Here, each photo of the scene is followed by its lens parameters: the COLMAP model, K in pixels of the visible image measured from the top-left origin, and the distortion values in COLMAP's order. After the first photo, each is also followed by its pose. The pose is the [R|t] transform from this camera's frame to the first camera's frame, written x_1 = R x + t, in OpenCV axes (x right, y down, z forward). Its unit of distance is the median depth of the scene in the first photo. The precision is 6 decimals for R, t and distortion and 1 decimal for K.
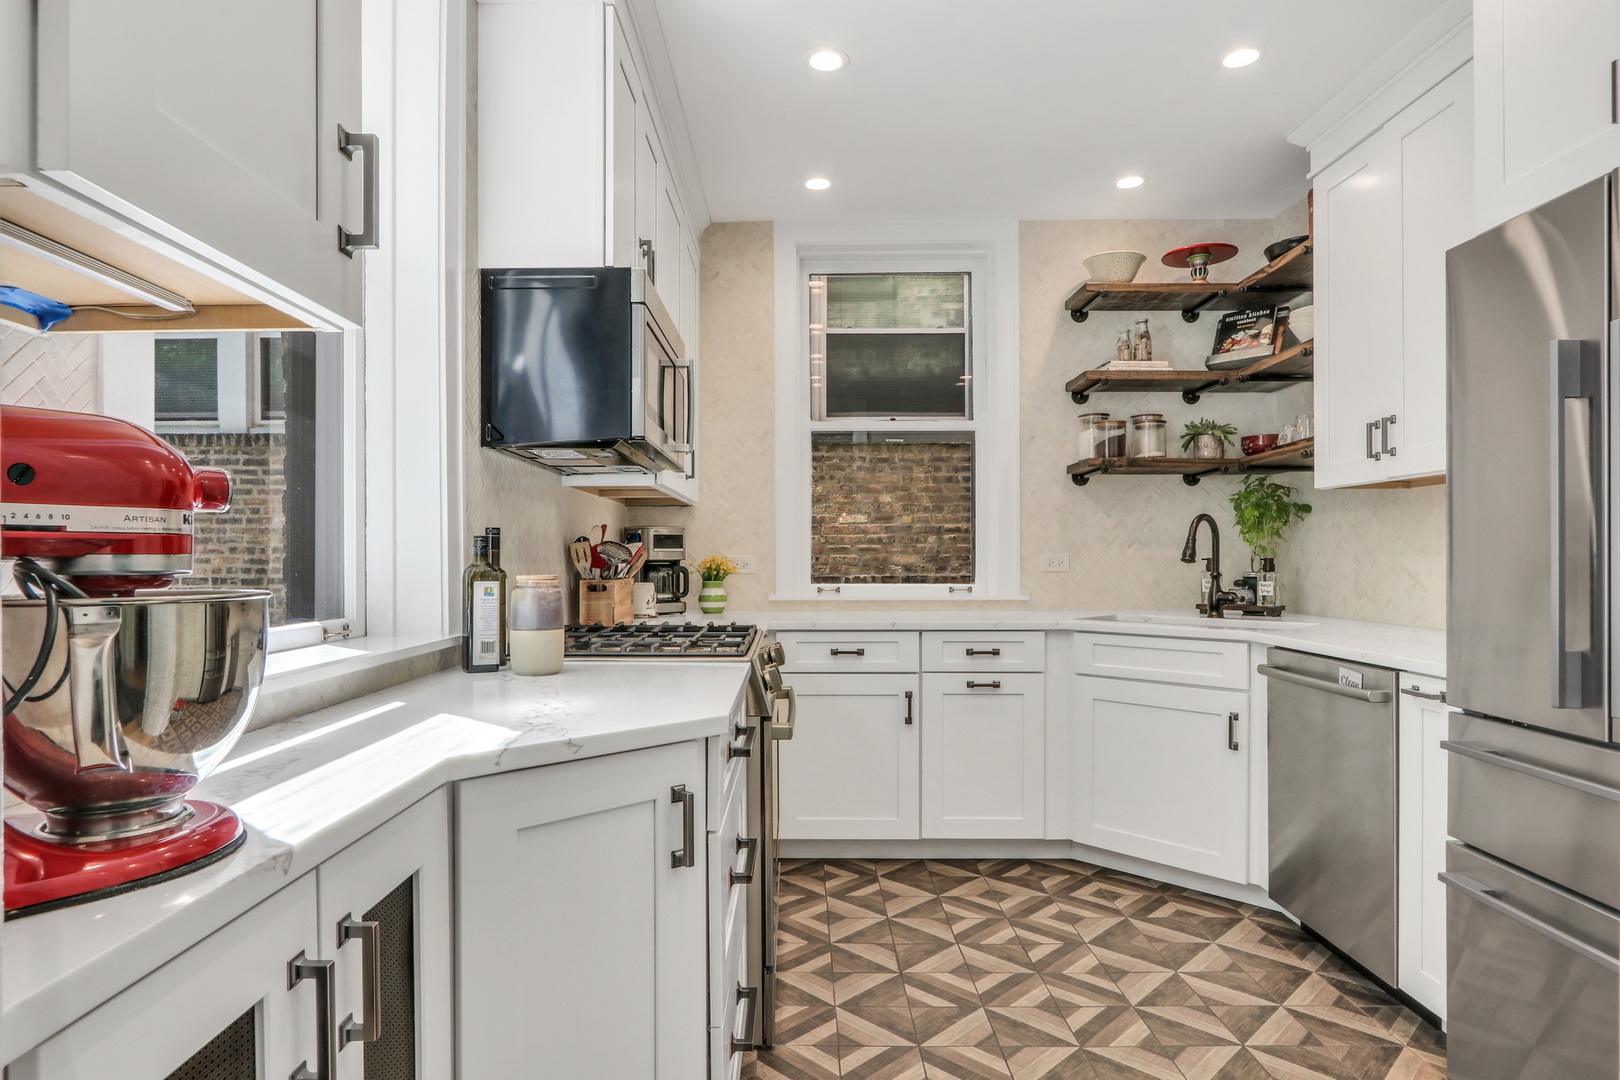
lens RADIAL K [[921.6, 0, 782.6], [0, 921.6, 551.2], [0, 0, 1]] dist [-0.017130, 0.007876]
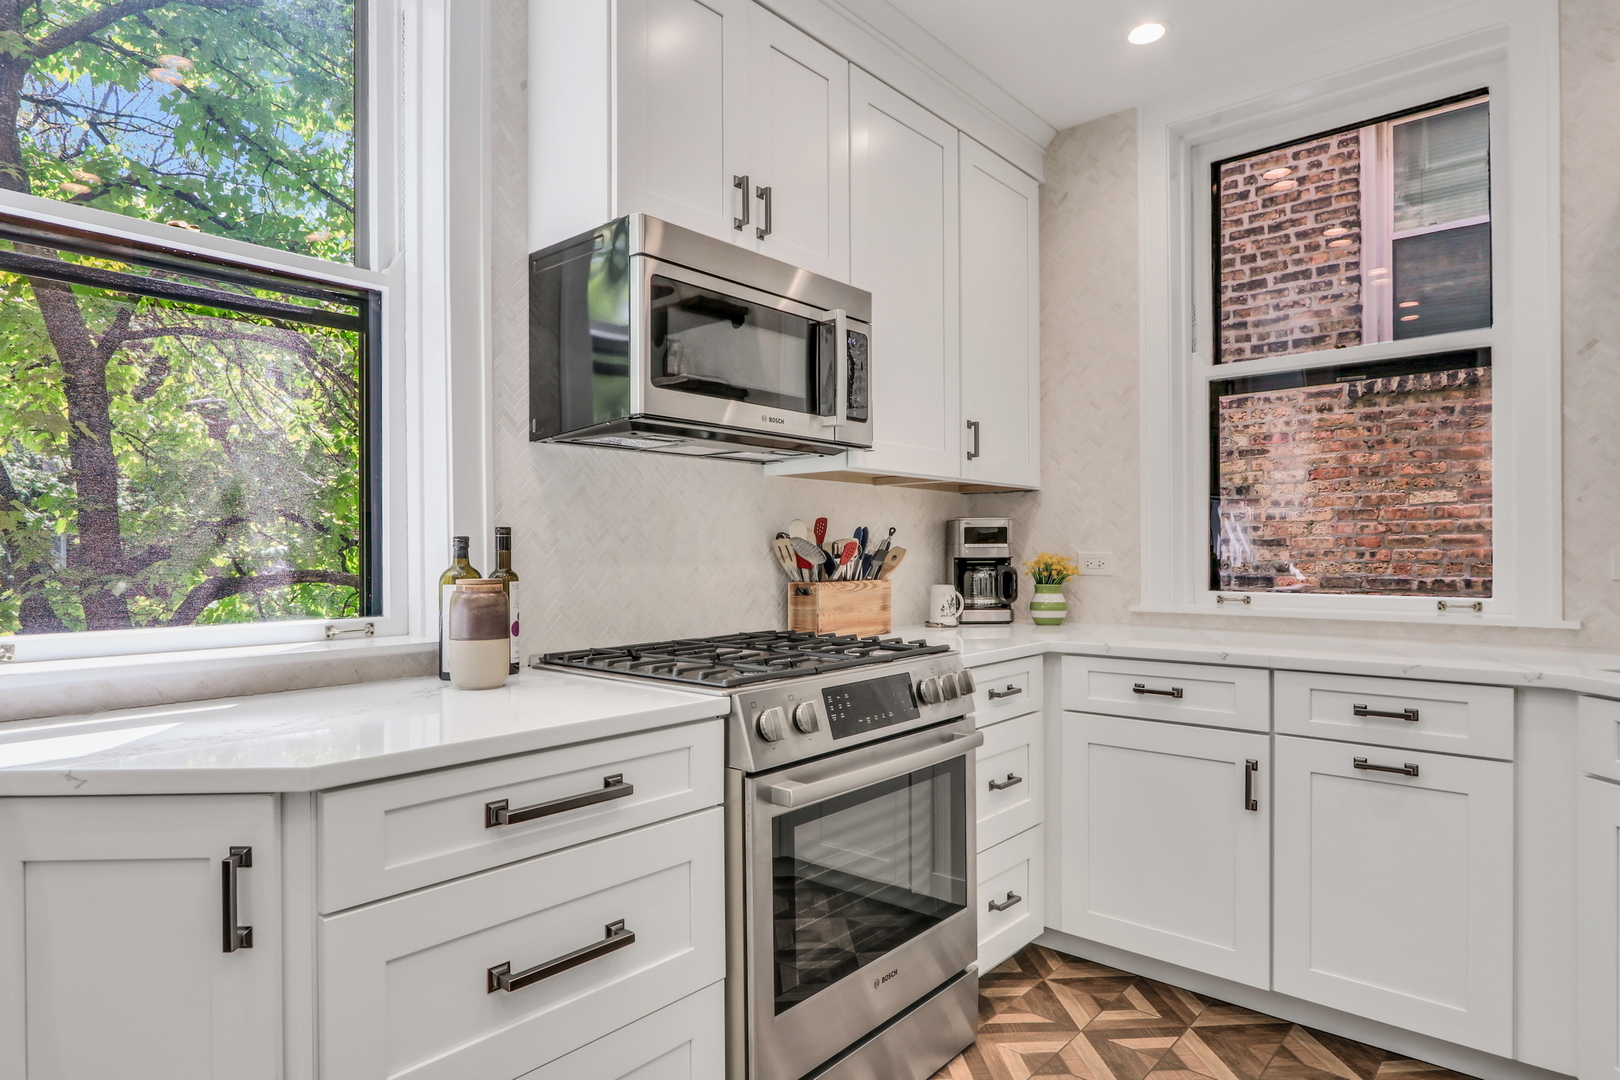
lens RADIAL K [[921.6, 0, 787.0], [0, 921.6, 551.1], [0, 0, 1]] dist [-0.017130, 0.007876]
pose [[0.752937, -0.002294, -0.658089, 0.292035], [0.007230, 0.999962, 0.004785, -0.001773], [0.658053, -0.008361, 0.752925, 0.270422]]
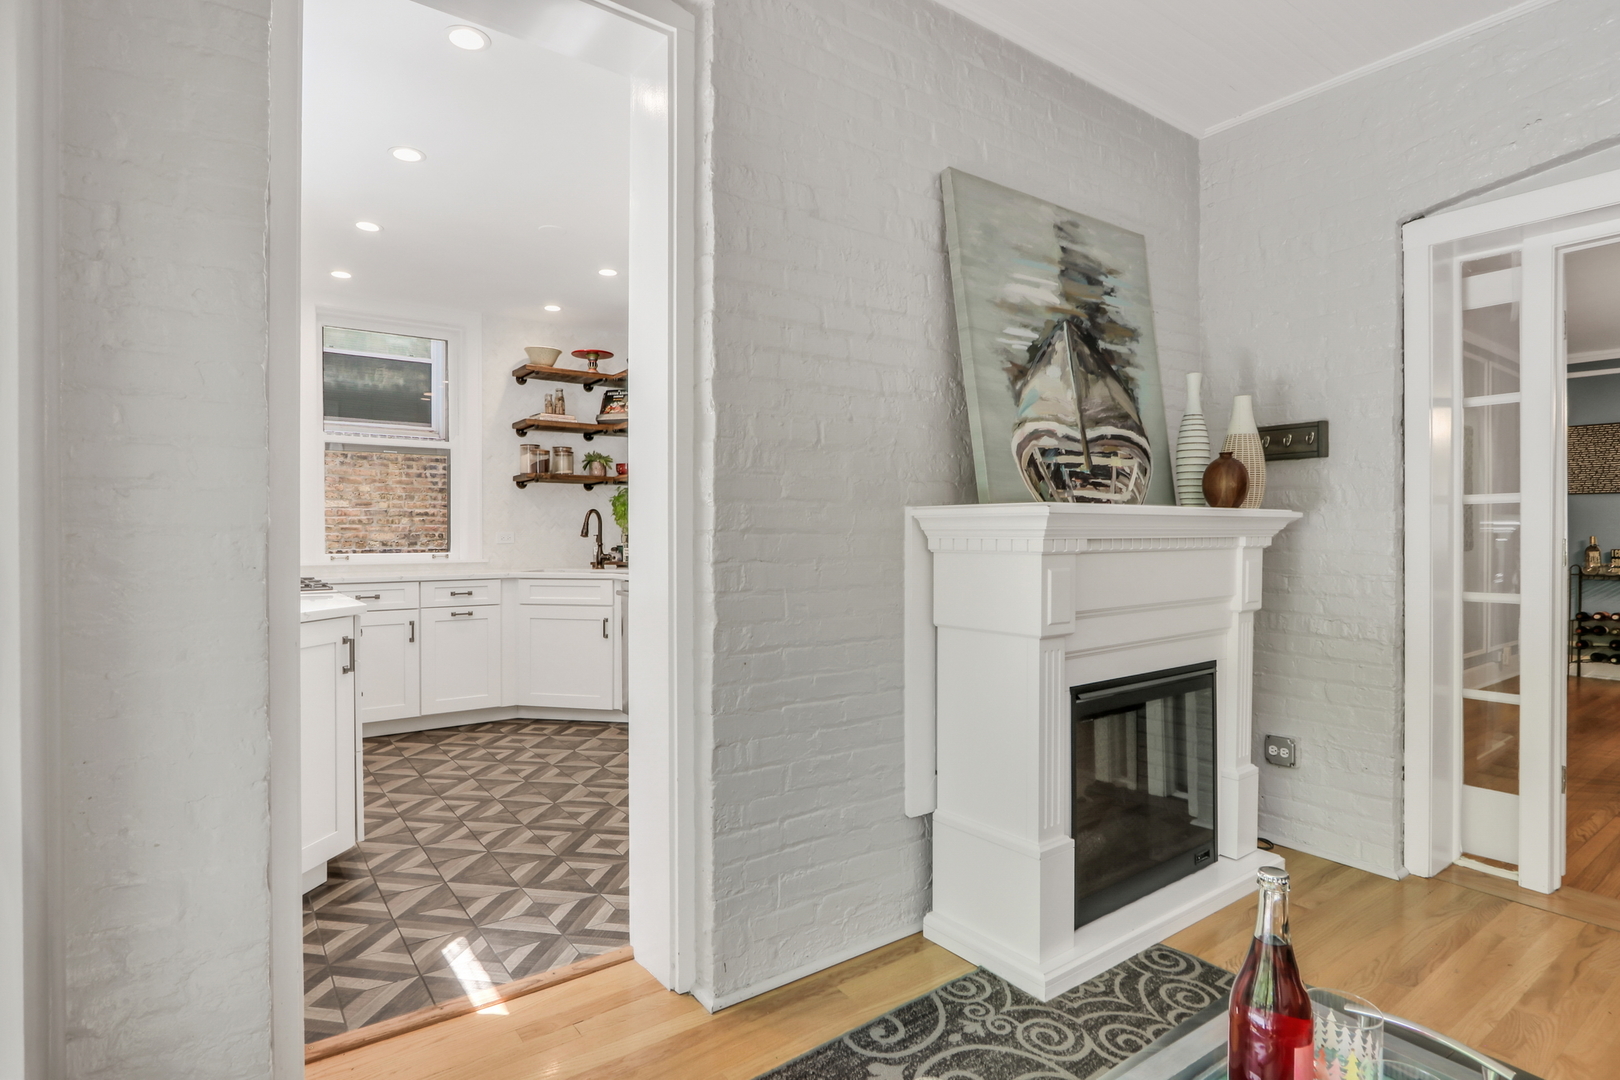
lens RADIAL K [[827.4, 0, 783.4], [0, 827.4, 538.2], [0, 0, 1]] dist [-0.006108, -0.001121]
pose [[0.809317, -0.002994, 0.587364, -0.157690], [-0.002379, 0.999962, 0.008376, 0.000591], [-0.587367, -0.008176, 0.809280, -0.445034]]
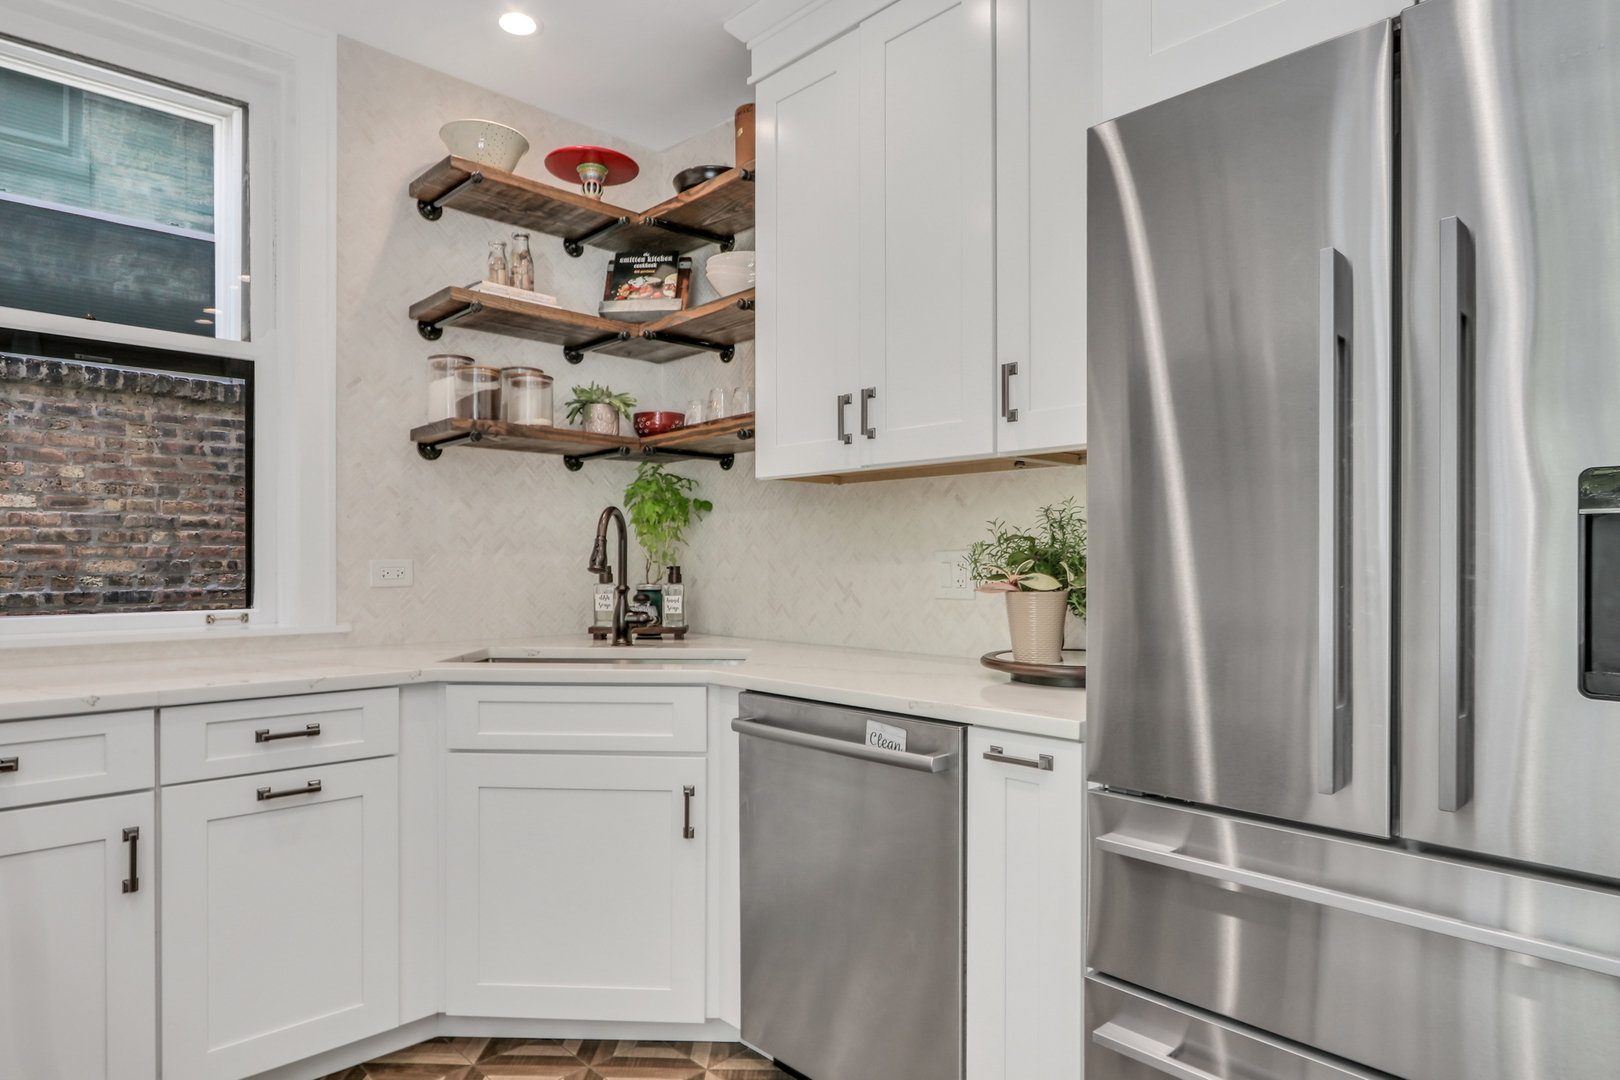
lens RADIAL K [[921.6, 0, 784.7], [0, 921.6, 563.8], [0, 0, 1]] dist [-0.017130, 0.007876]
pose [[0.715687, -0.000989, 0.698421, 0.039030], [-0.005360, 0.999962, 0.006908, -0.000468], [-0.698401, -0.008687, 0.715654, 0.353938]]
